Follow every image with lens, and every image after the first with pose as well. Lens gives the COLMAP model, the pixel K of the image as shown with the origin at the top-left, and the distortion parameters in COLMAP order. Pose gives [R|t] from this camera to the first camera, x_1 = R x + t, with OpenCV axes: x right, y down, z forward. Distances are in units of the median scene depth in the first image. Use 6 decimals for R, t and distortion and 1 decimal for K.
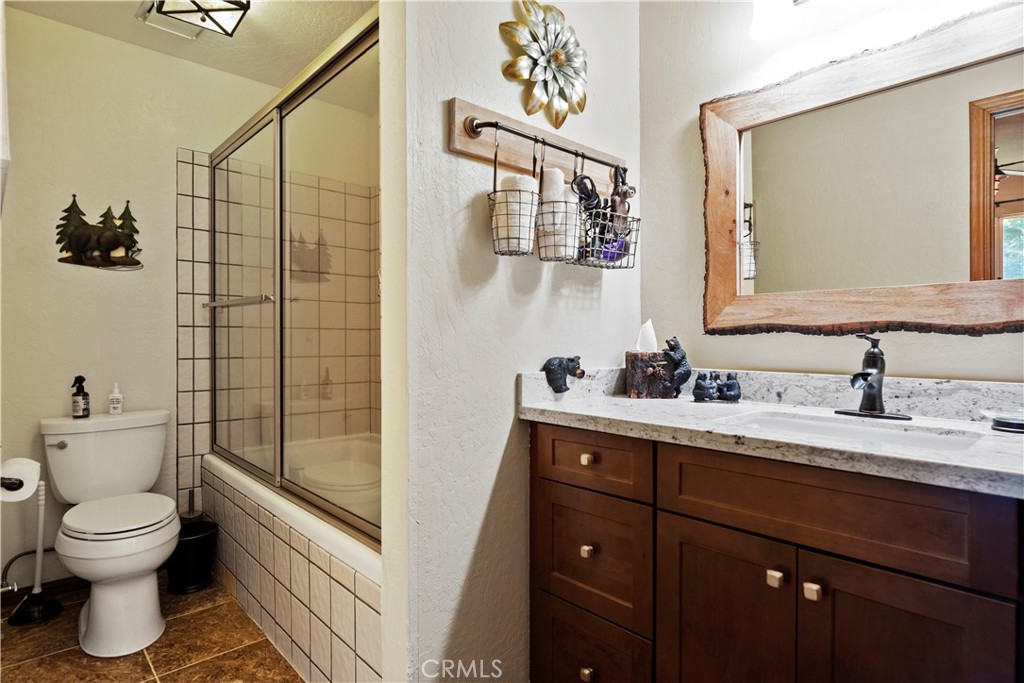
lens RADIAL K [[552.4, 0, 512.0], [0, 552.4, 341.5], [0, 0, 1]] dist [0.001382, 0.000253]
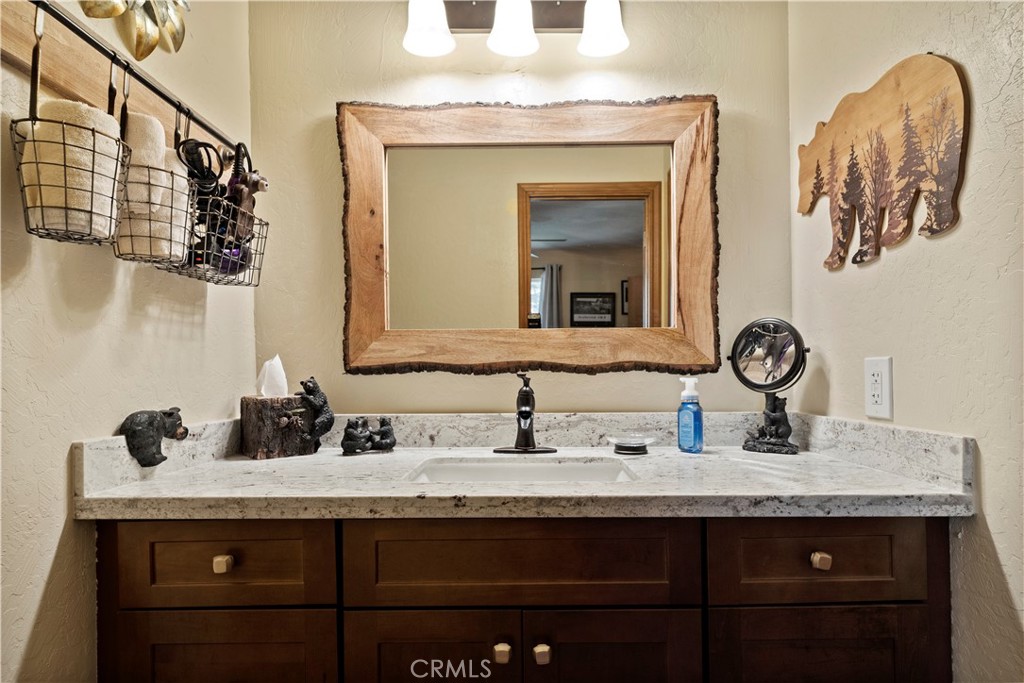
lens RADIAL K [[547.5, 0, 530.1], [0, 547.5, 371.8], [0, 0, 1]] dist [-0.000453, -0.000585]
pose [[0.676923, -0.005587, 0.736032, -0.085551], [0.012469, 0.999915, -0.003878, -0.009899], [-0.735948, 0.011803, 0.676935, 0.236765]]
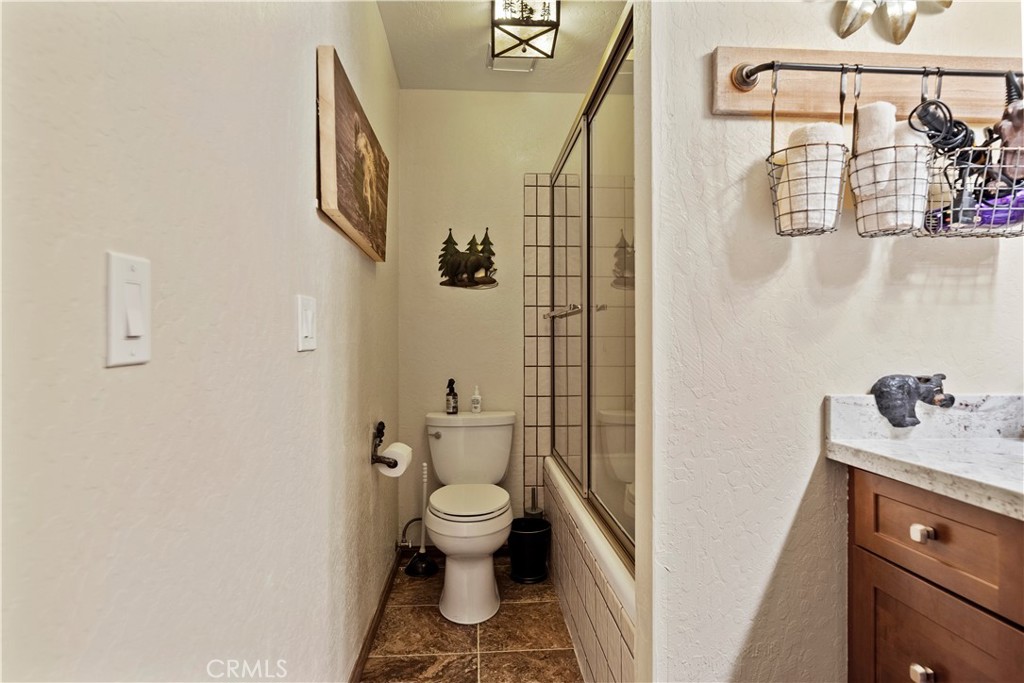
lens RADIAL K [[583.2, 0, 513.3], [0, 583.2, 344.4], [0, 0, 1]] dist [0.000645, -0.000914]
pose [[0.782392, -0.004647, -0.622769, 0.162441], [-0.000755, 0.999964, -0.008409, -0.003061], [0.622786, 0.007049, 0.782361, 0.136171]]
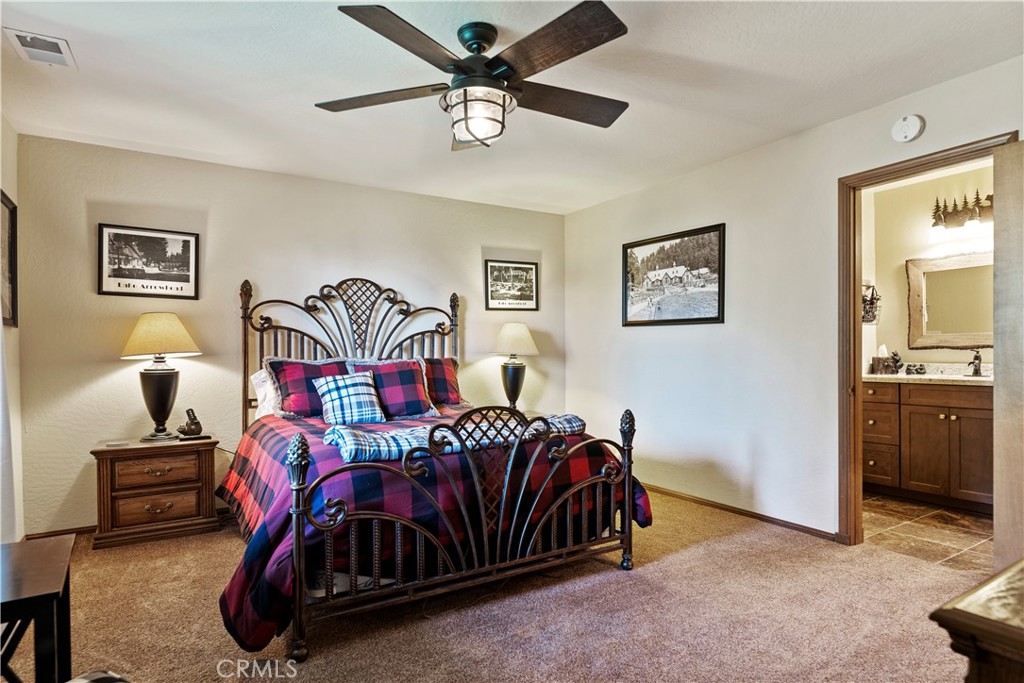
lens RADIAL K [[561.8, 0, 512.7], [0, 561.8, 358.3], [0, 0, 1]] dist [0.002803, 0.000241]
pose [[0.982529, -0.009915, -0.185844, -1.051742], [0.010744, 0.999936, 0.003452, -0.001617], [0.185798, -0.005388, 0.982573, -2.066255]]
